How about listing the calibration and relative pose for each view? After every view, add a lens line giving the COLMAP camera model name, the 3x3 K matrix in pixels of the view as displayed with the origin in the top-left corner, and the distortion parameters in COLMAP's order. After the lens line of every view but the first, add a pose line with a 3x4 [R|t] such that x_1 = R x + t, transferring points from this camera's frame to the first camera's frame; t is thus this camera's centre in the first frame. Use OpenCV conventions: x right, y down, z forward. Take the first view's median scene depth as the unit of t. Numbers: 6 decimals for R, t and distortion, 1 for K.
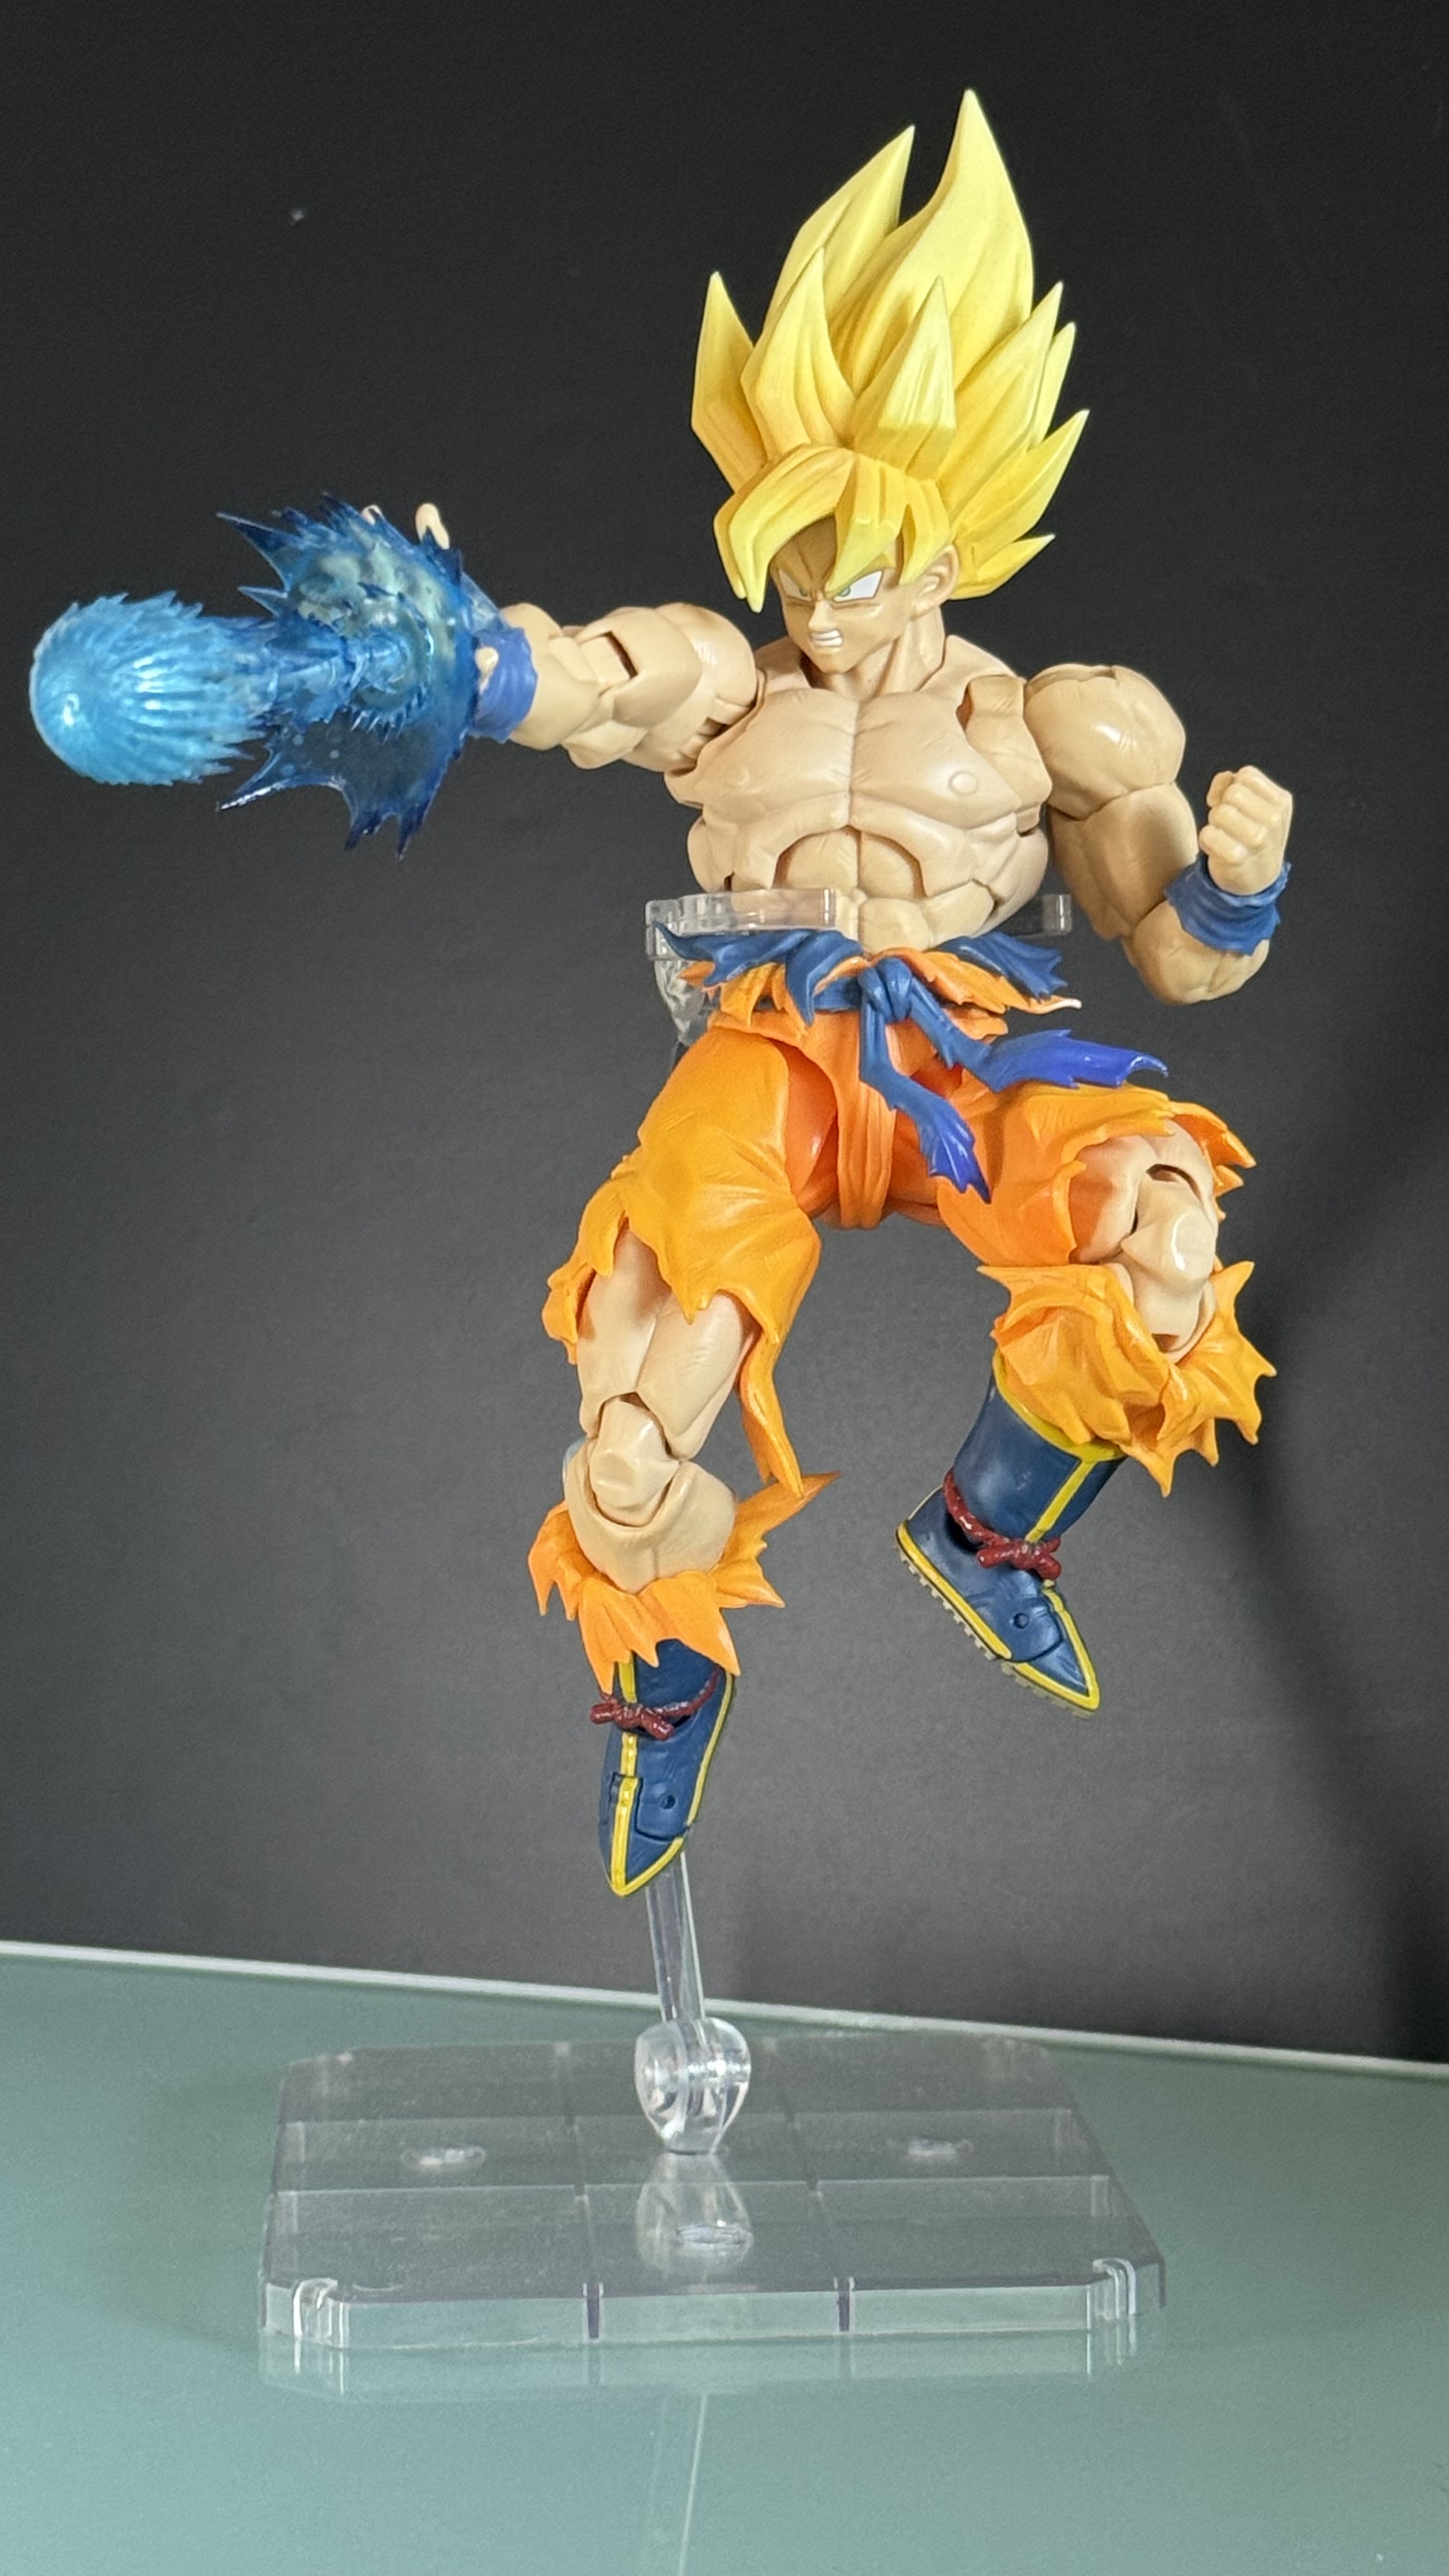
lens RADIAL K [[5244.7, 0, 724.5], [0, 5244.7, 1288.0], [0, 0, 1]] dist [0.271072, -2.024317]
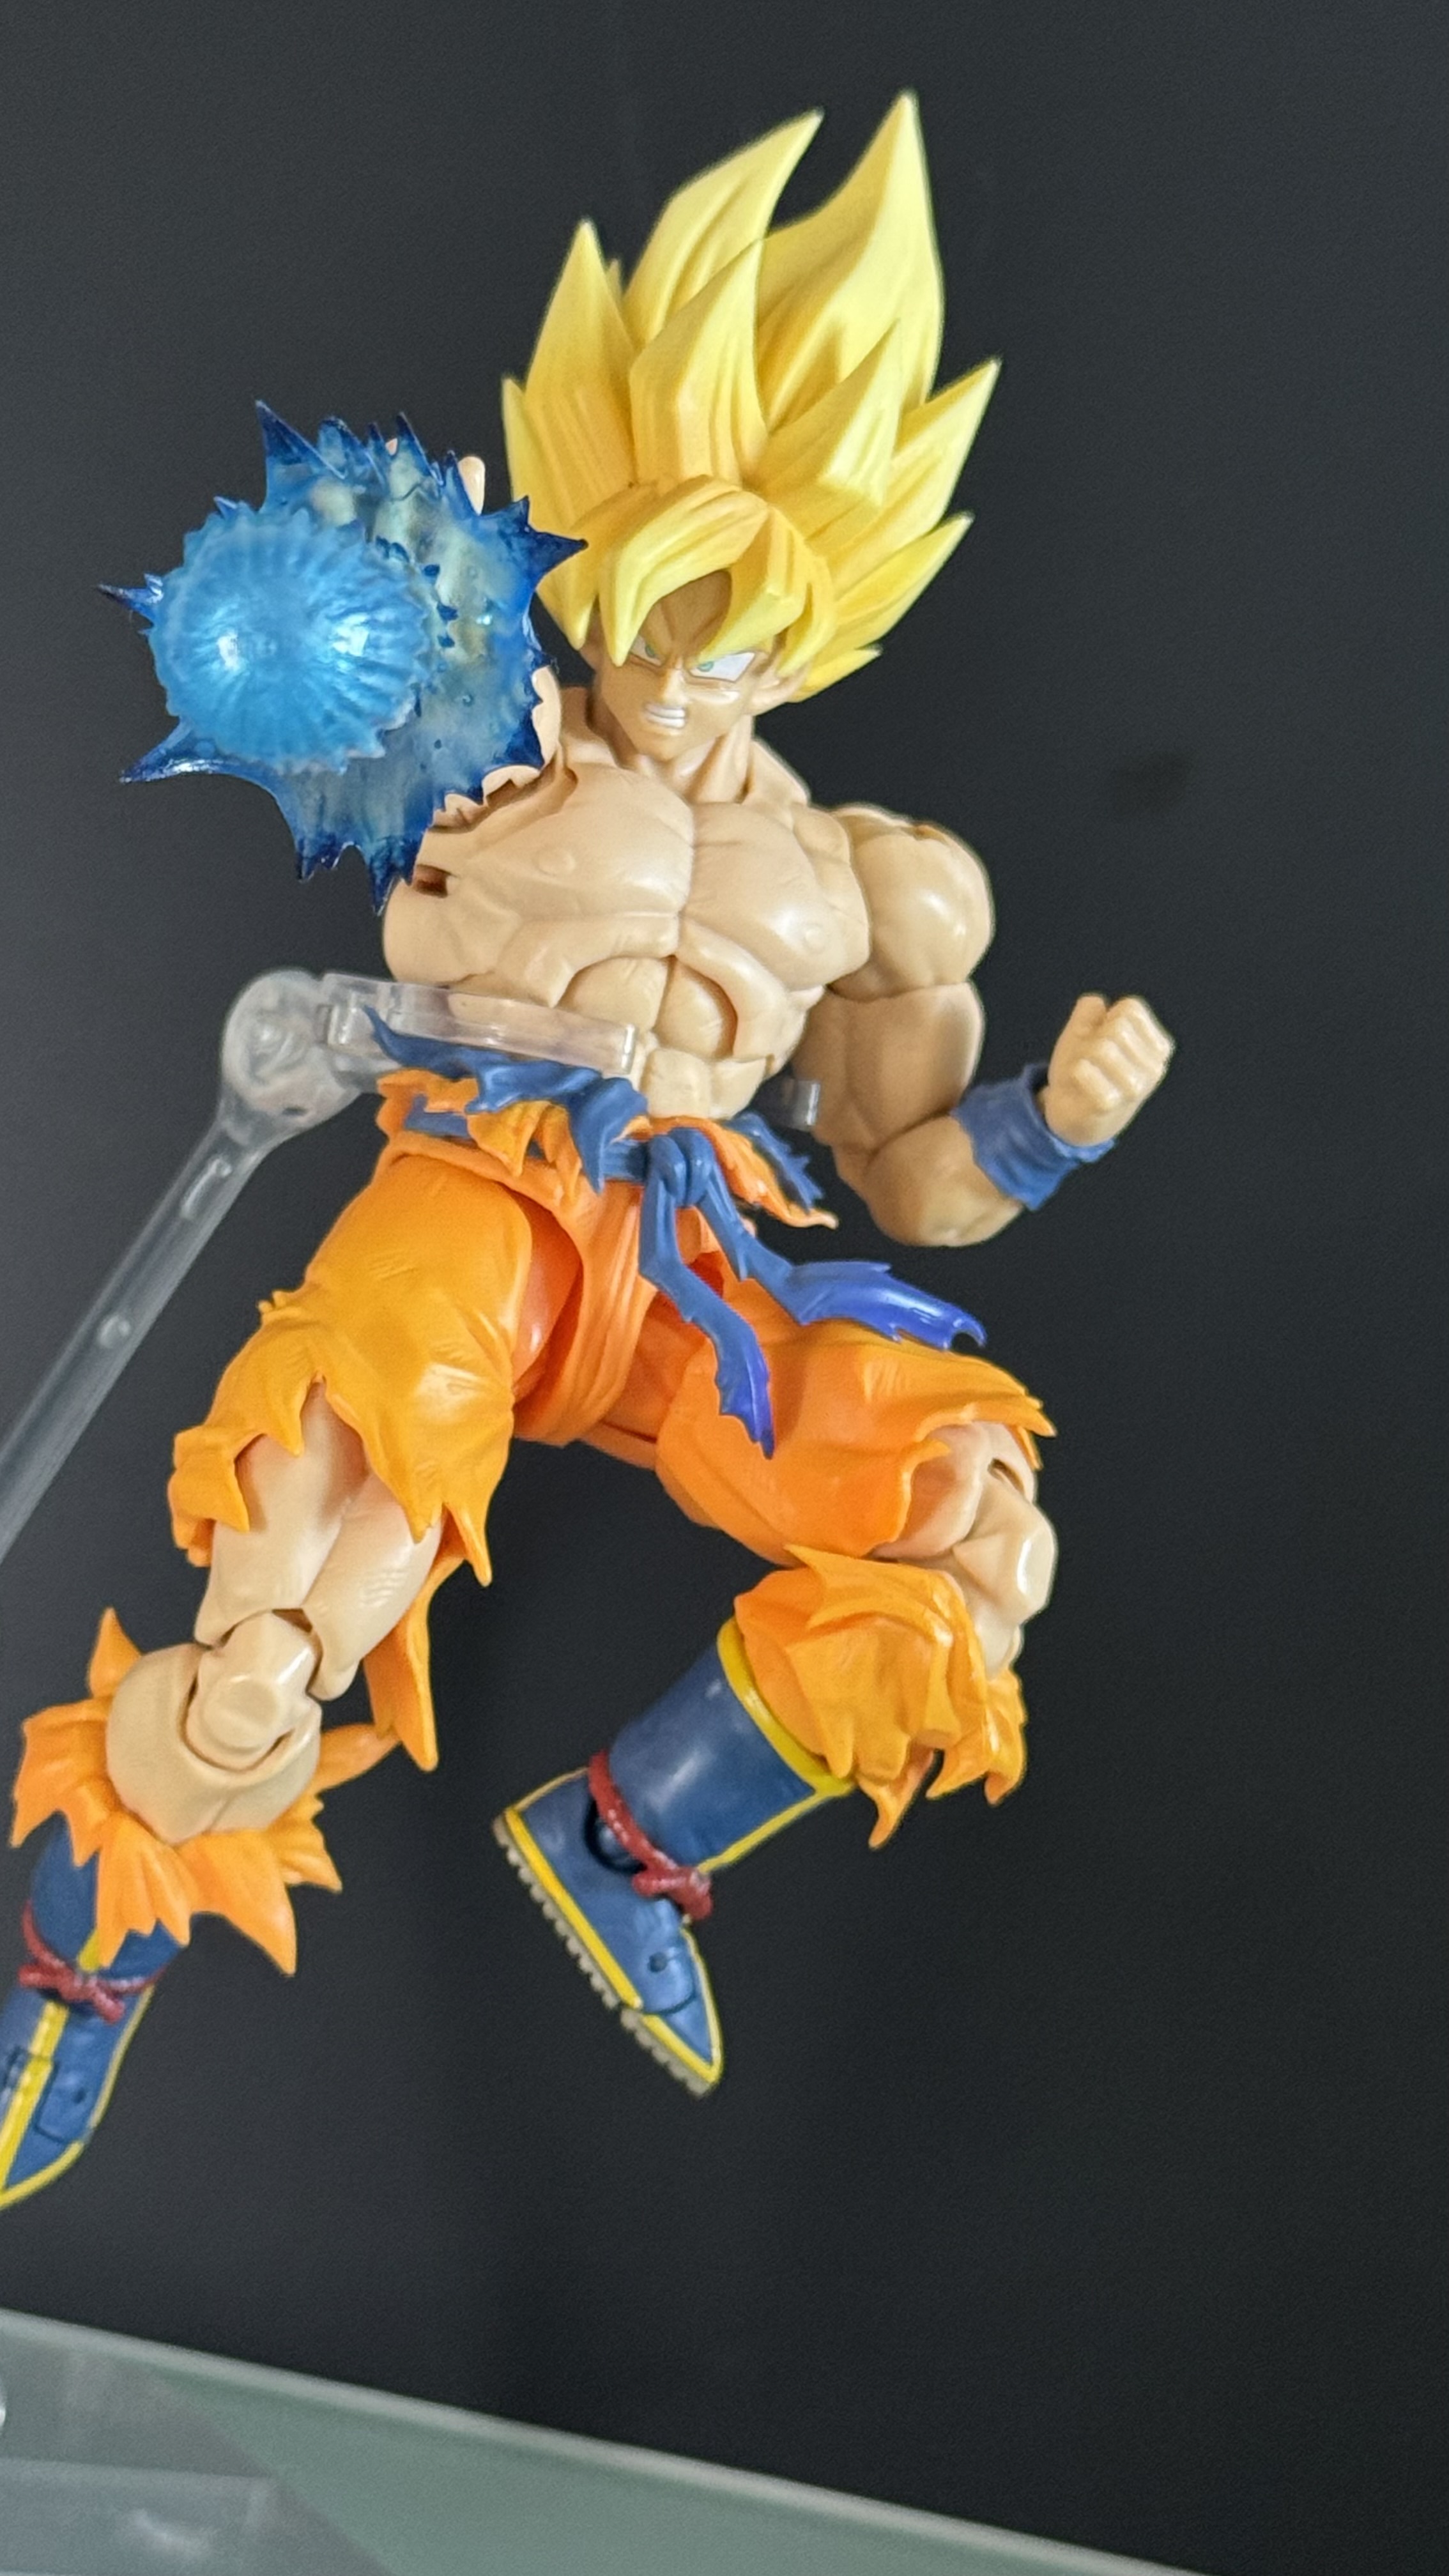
lens RADIAL K [[5244.7, 0, 724.5], [0, 5244.7, 1288.0], [0, 0, 1]] dist [0.271072, -2.024317]
pose [[0.876949, 0.197073, 0.438319, -0.308782], [-0.200209, 0.978953, -0.039588, -0.008230], [-0.436895, -0.053039, 0.897947, 0.274689]]
